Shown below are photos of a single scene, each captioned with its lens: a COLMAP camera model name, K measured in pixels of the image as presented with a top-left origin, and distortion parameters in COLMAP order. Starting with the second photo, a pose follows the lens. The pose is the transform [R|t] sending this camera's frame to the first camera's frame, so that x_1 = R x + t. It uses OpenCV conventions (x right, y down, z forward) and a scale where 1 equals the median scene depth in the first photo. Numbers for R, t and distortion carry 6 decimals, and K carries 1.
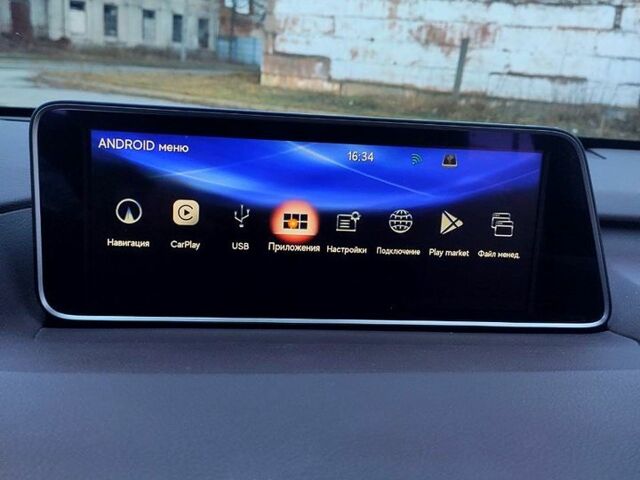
lens RADIAL K [[623.8, 0, 324.6], [0, 623.8, 236.0], [0, 0, 1]] dist [0.035569, 0.000000]
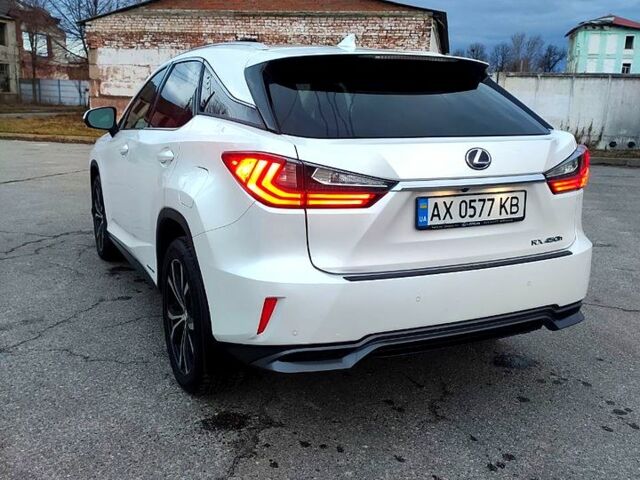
lens RADIAL K [[623.8, 0, 320.3], [0, 623.8, 239.2], [0, 0, 1]] dist [0.035569, 0.000000]
pose [[0.952381, -0.115252, 0.282290, -0.052270], [0.126701, 0.991684, -0.022578, 0.065706], [-0.277340, 0.057270, 0.959063, -0.277390]]
